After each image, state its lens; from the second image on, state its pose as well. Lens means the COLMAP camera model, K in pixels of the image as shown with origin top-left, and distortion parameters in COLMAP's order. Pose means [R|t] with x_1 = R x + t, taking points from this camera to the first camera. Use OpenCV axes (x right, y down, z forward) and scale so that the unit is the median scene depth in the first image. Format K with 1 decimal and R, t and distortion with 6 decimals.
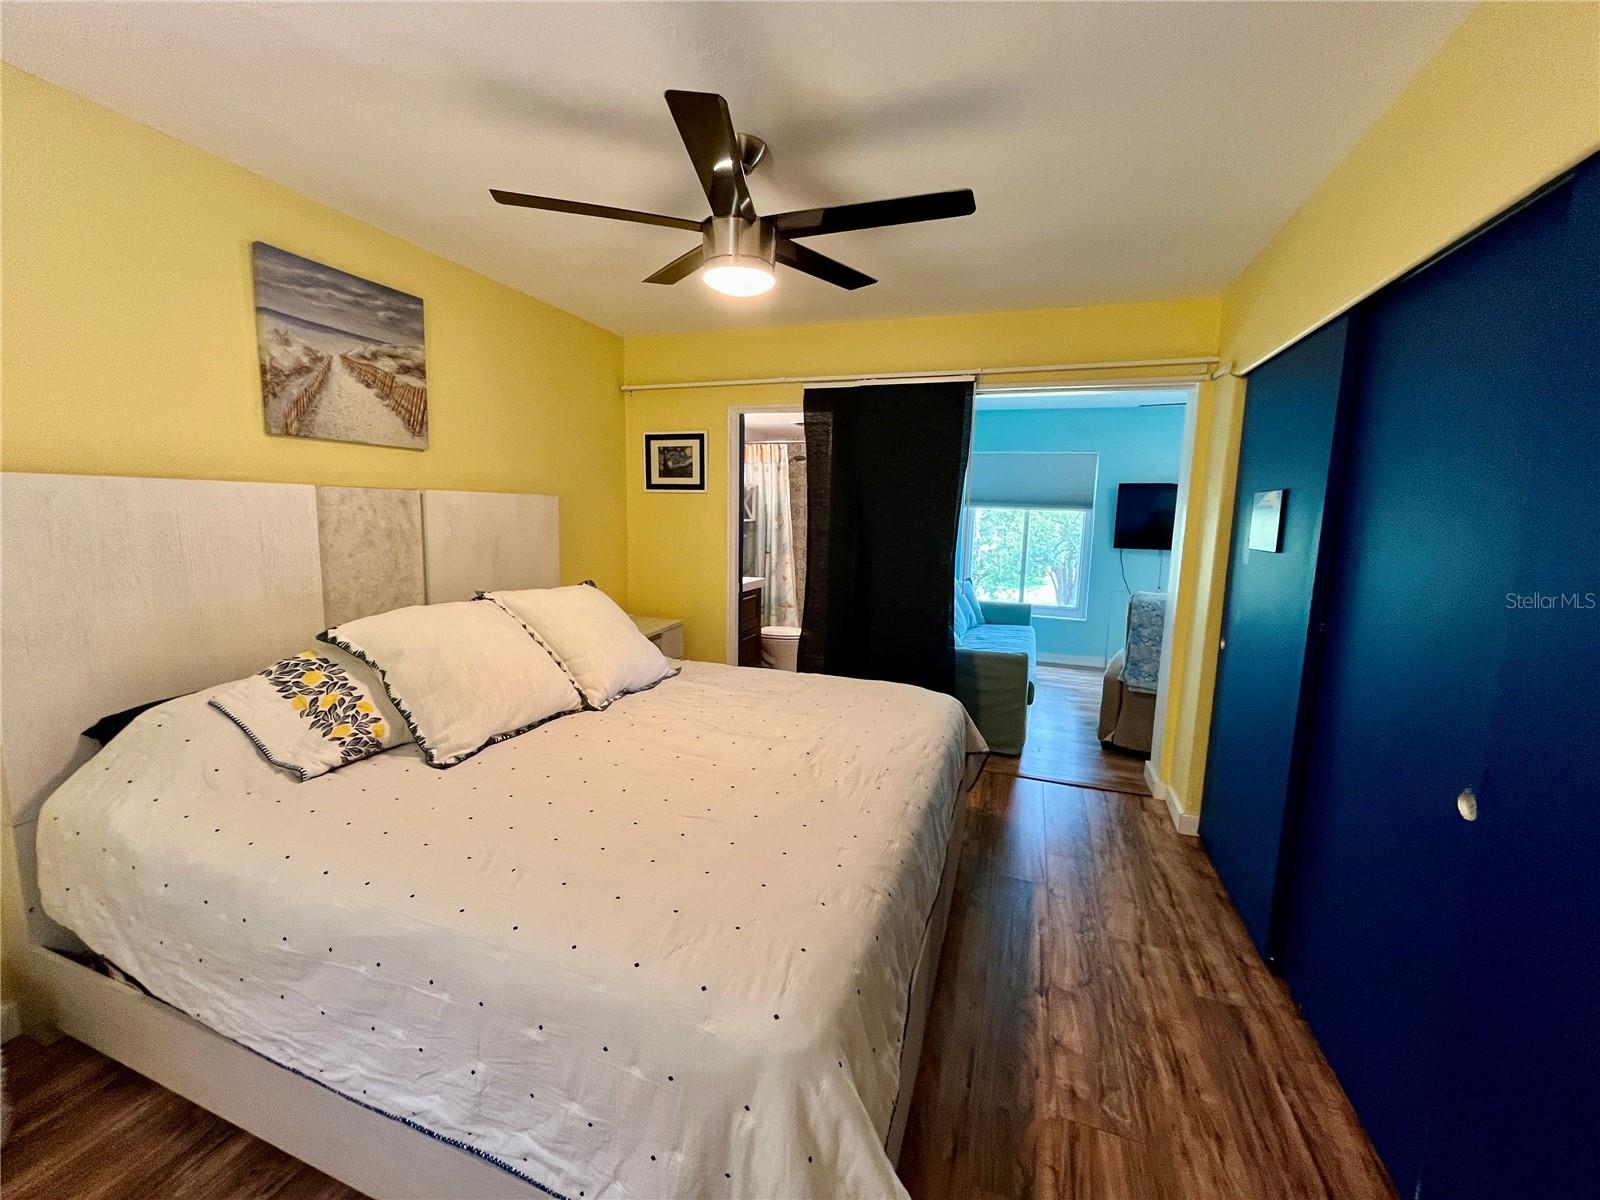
lens RADIAL K [[648.6, 0, 797.1], [0, 648.6, 597.3], [0, 0, 1]] dist [-0.001606, -0.000400]
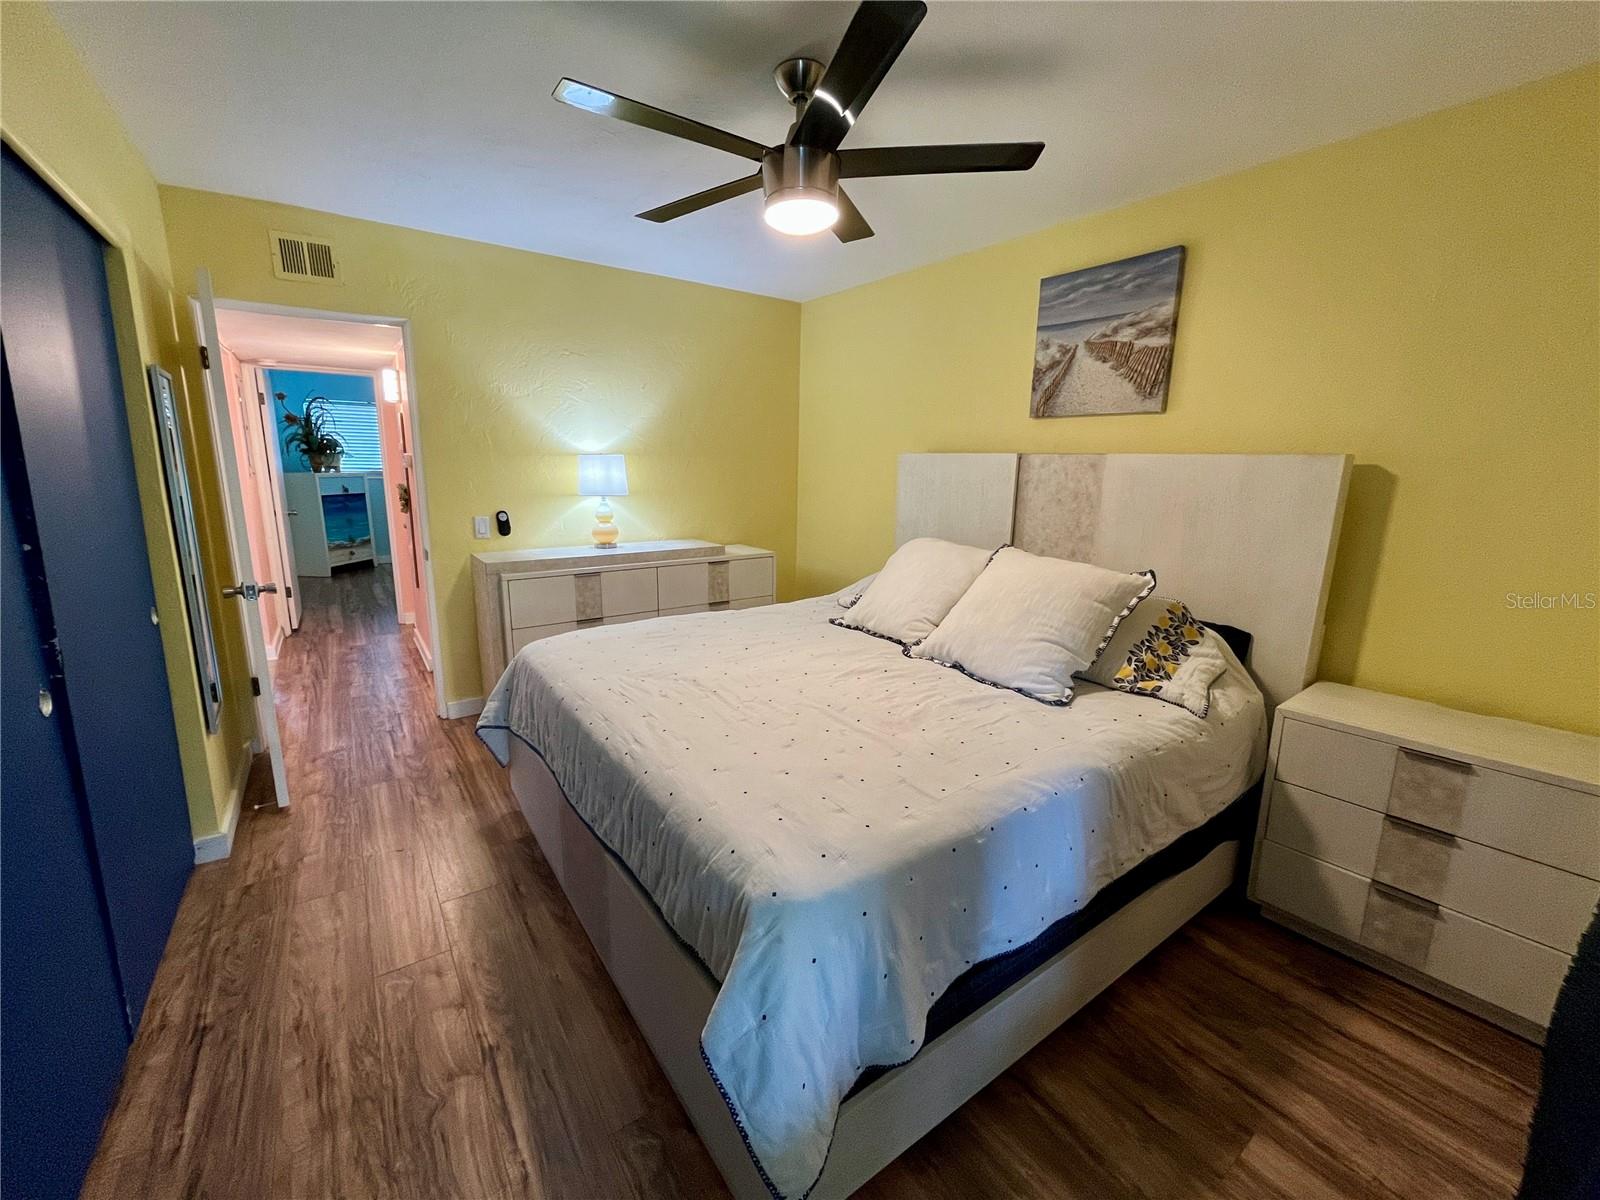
lens RADIAL K [[648.6, 0, 797.1], [0, 648.6, 597.3], [0, 0, 1]] dist [-0.001606, -0.000400]
pose [[-0.572582, 0.131101, -0.809297, 0.601991], [-0.145646, 0.955164, 0.257776, -0.152371], [0.806807, 0.265469, -0.527816, 1.293442]]
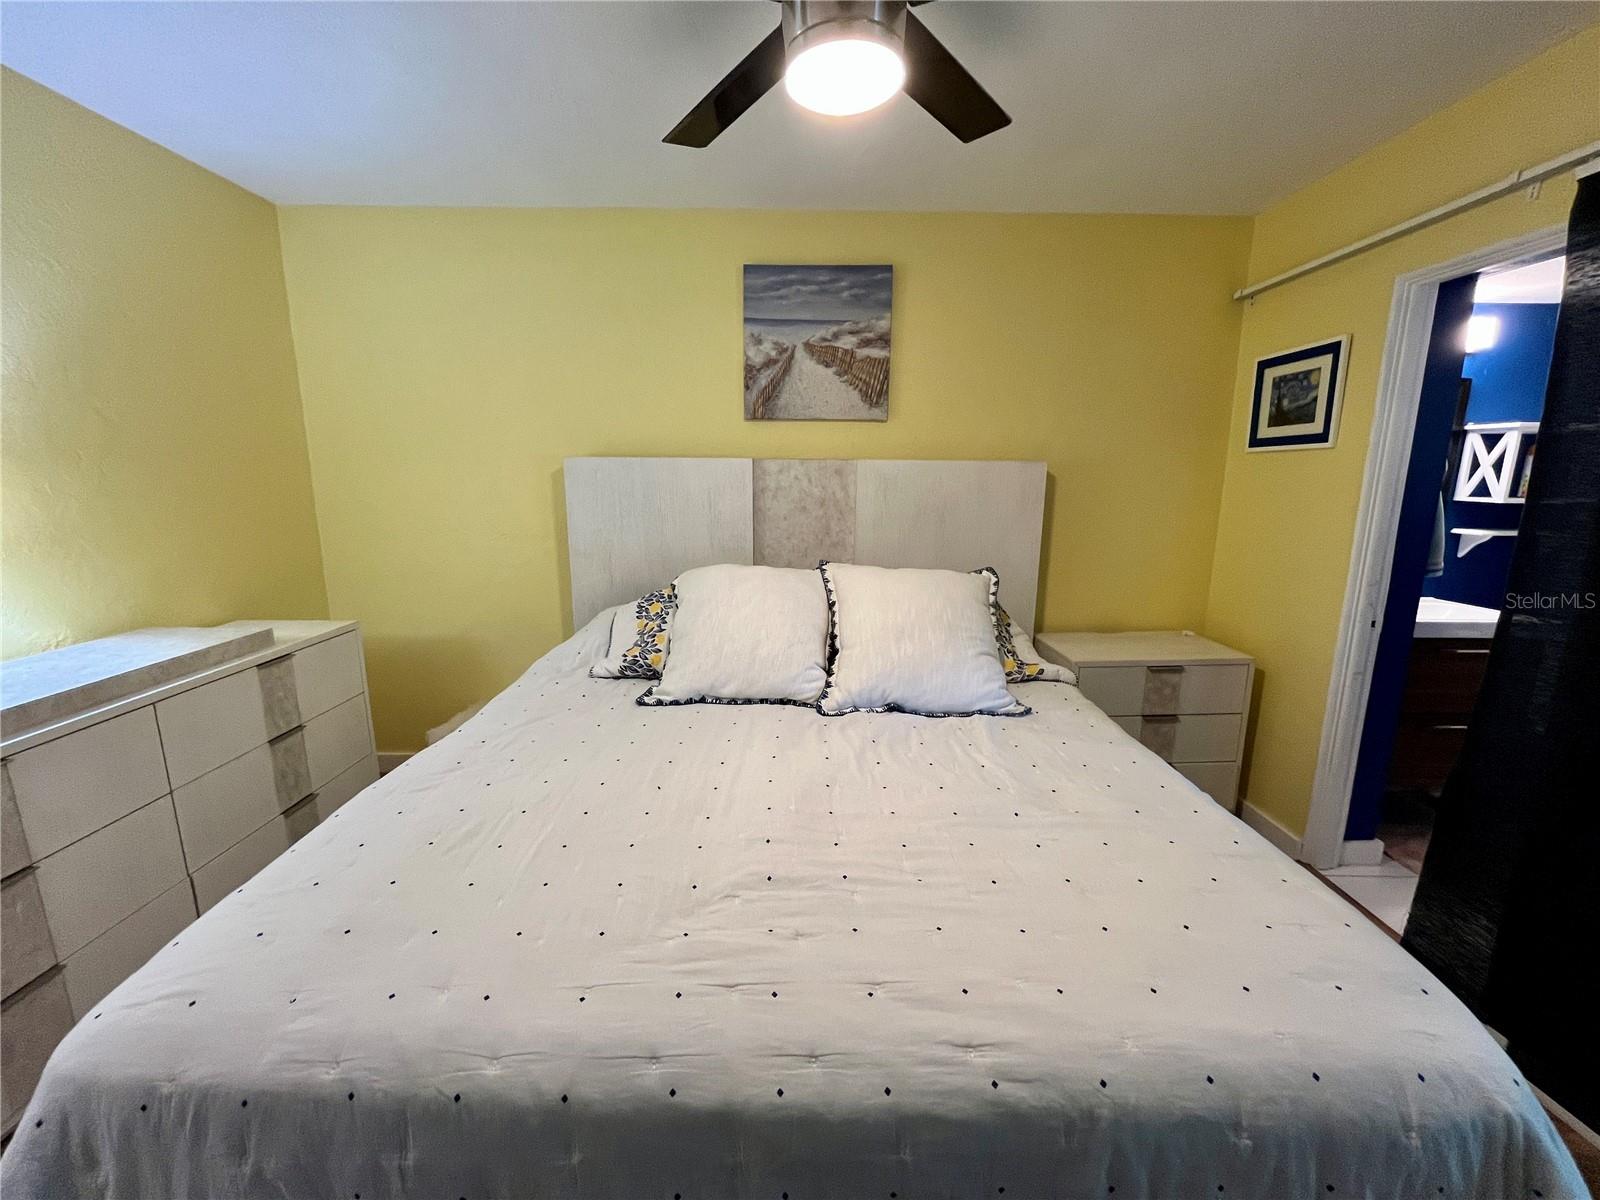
lens RADIAL K [[648.6, 0, 797.1], [0, 648.6, 597.3], [0, 0, 1]] dist [-0.001606, -0.000400]
pose [[0.329513, 0.154475, -0.931428, 0.413162], [-0.127275, 0.984788, 0.118298, -0.064597], [0.935533, 0.079567, 0.344161, 0.617213]]
